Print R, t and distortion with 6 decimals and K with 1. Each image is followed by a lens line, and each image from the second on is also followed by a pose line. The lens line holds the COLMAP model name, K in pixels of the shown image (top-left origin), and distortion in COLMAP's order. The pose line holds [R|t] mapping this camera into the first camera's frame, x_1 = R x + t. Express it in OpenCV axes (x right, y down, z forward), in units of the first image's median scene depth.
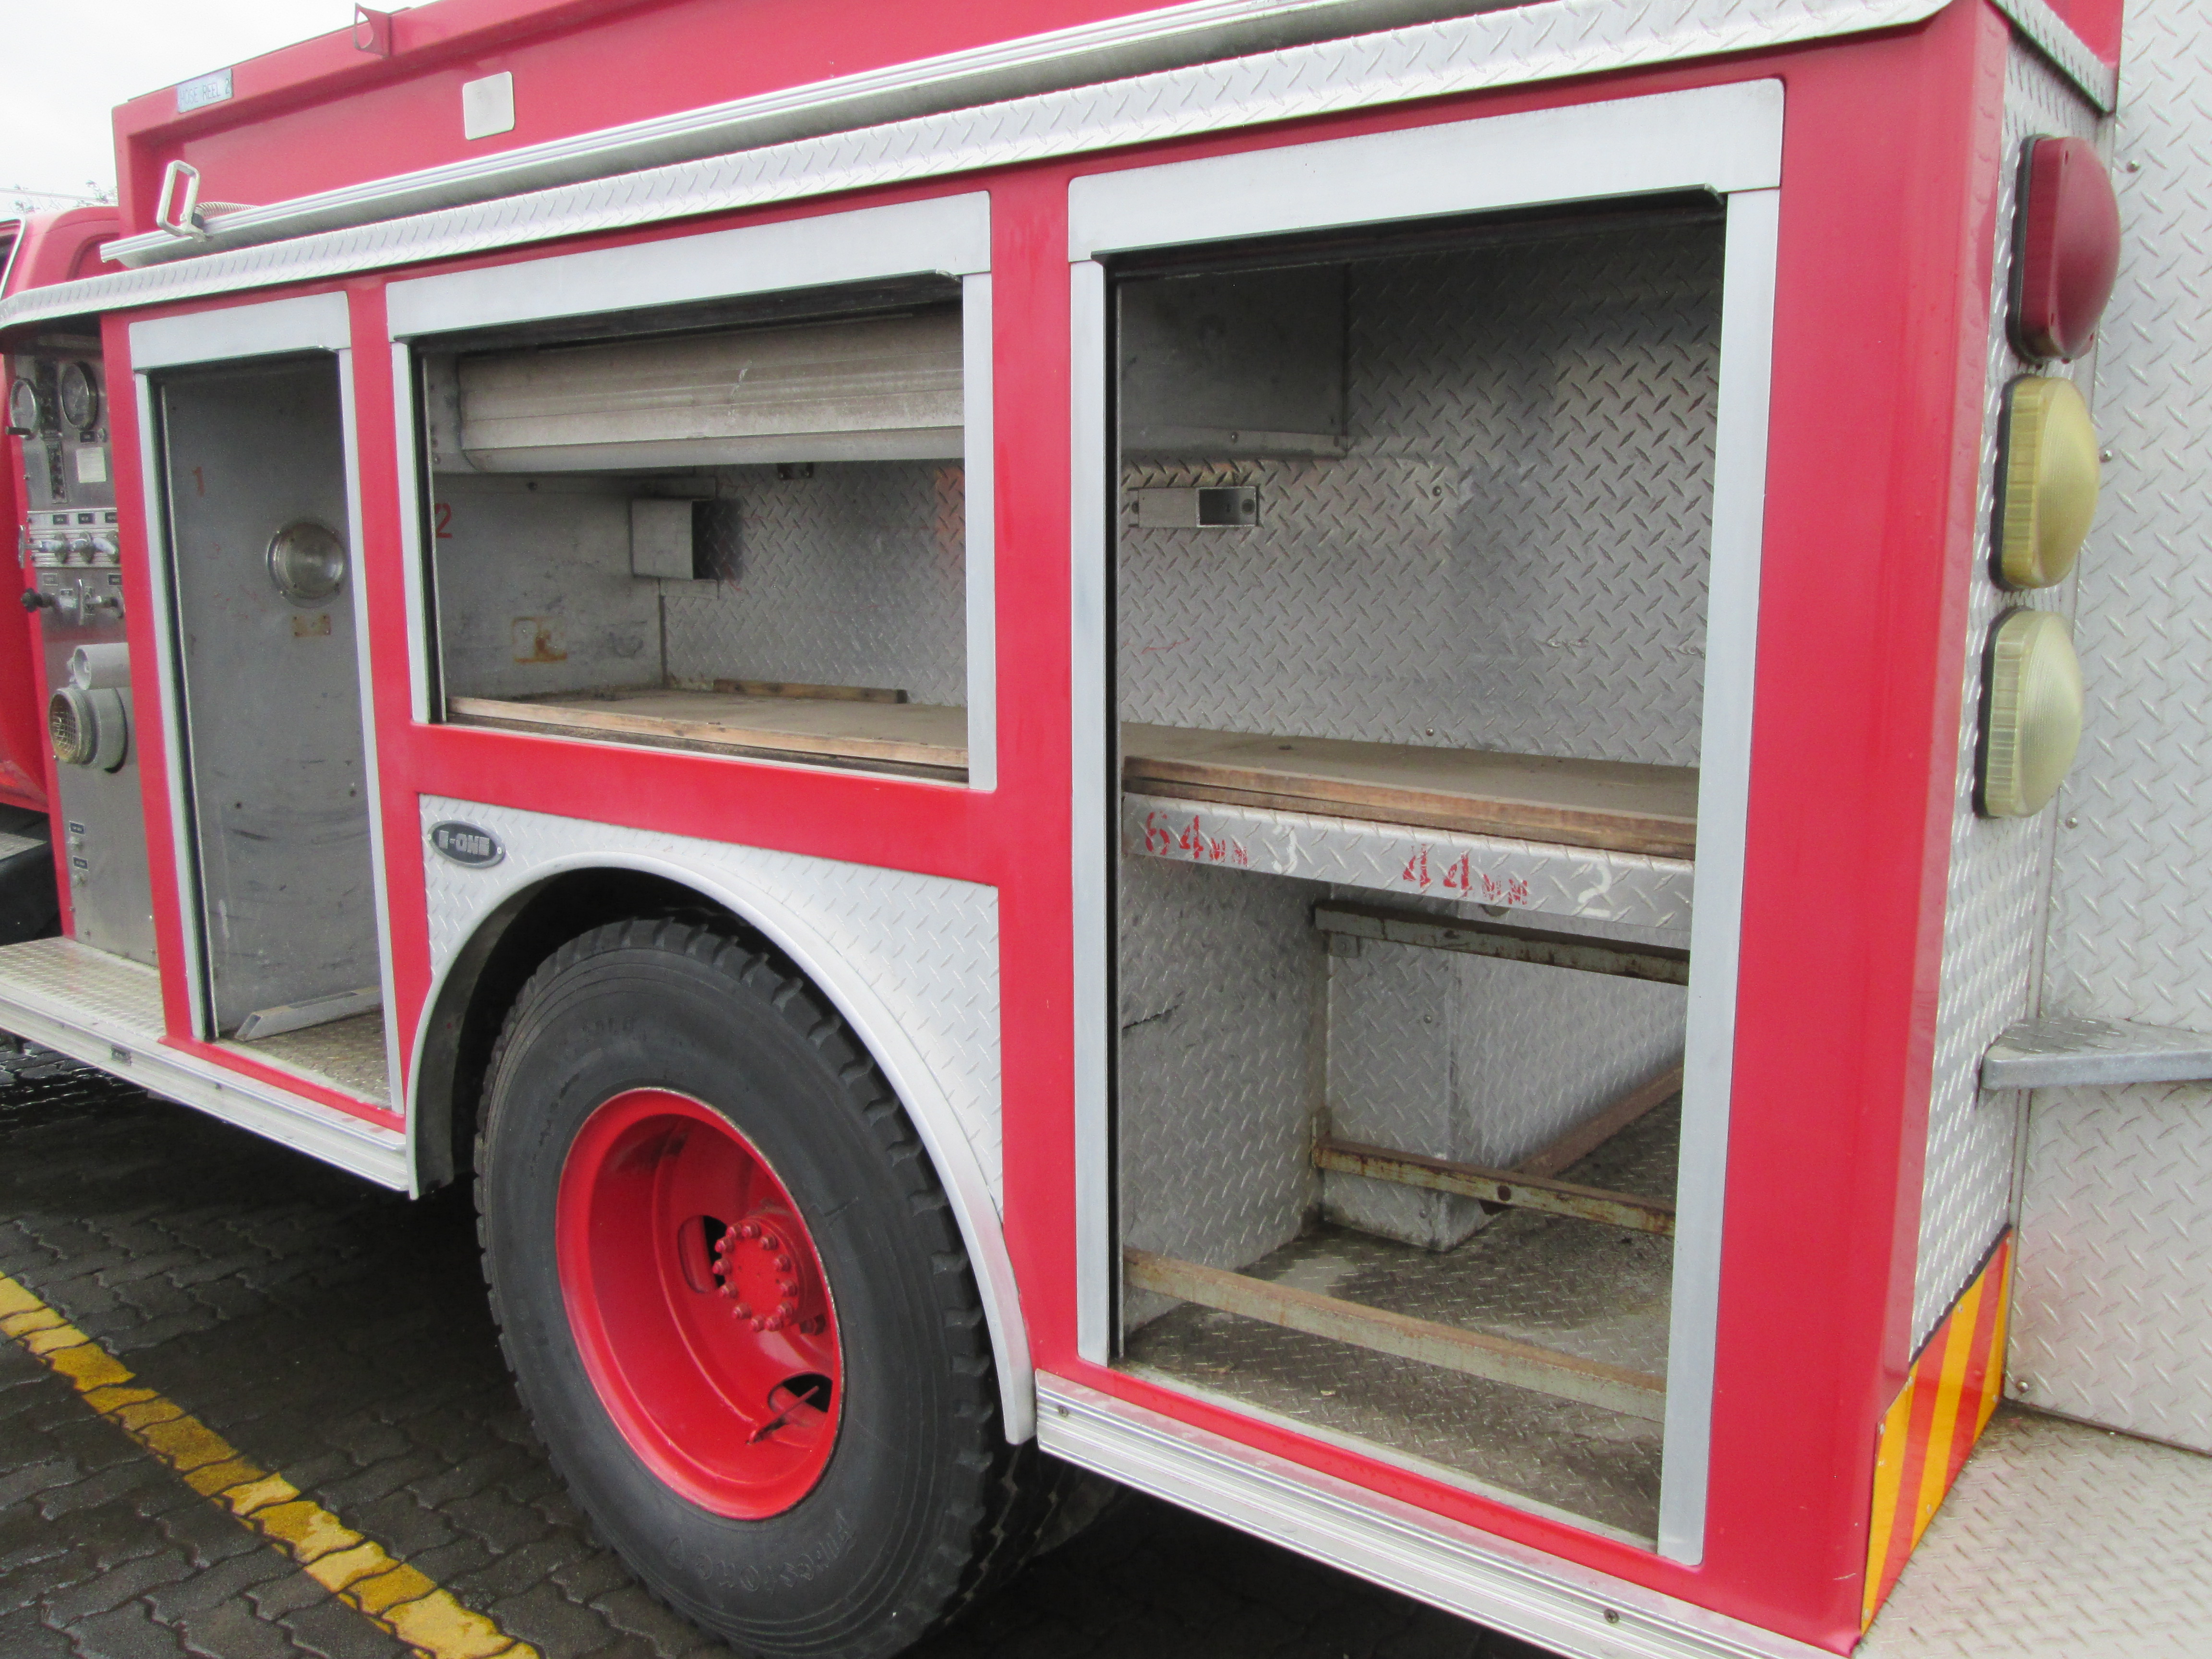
lens RADIAL K [[1815.5, 0, 1113.0], [0, 1815.5, 820.7], [0, 0, 1]] dist [-0.061967, 0.047569]
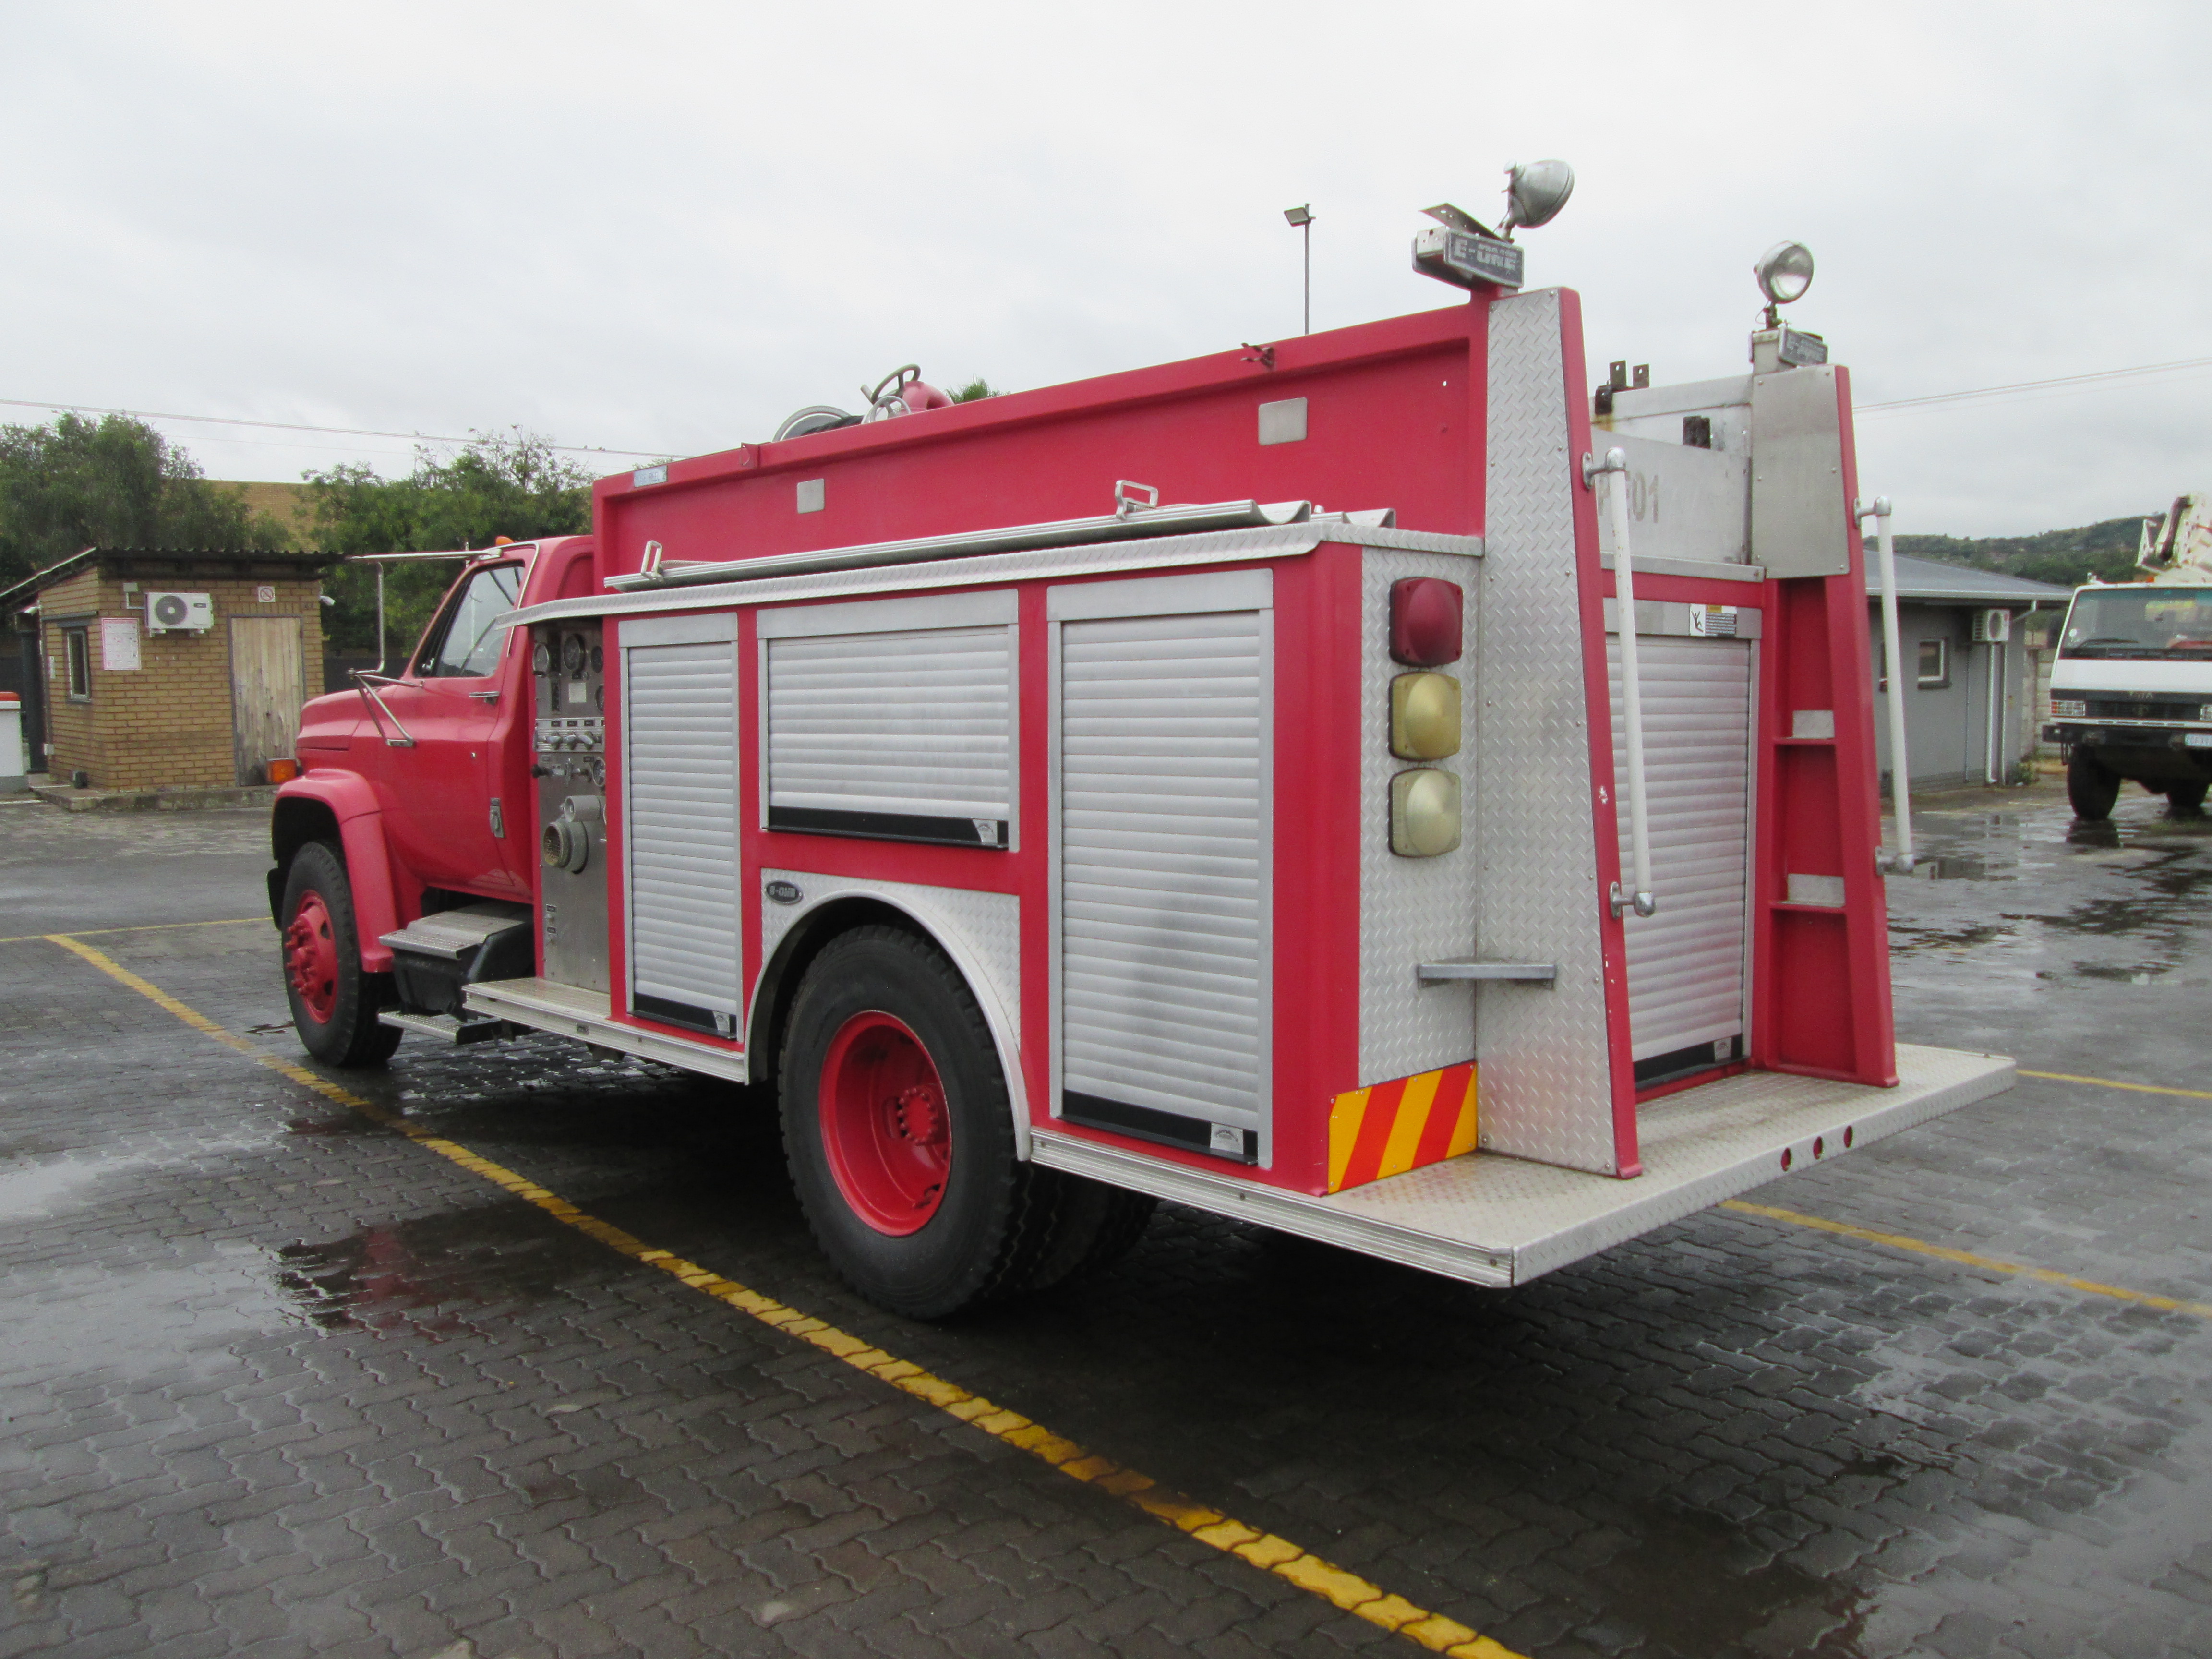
lens RADIAL K [[1805.1, 0, 1106.0], [0, 1805.1, 829.5], [0, 0, 1]] dist [-0.033315, 0.003358]
pose [[0.987050, 0.012224, -0.159948, 0.287882], [-0.028947, 0.994297, -0.102647, 0.131556], [0.157781, 0.105948, 0.981774, -0.841955]]
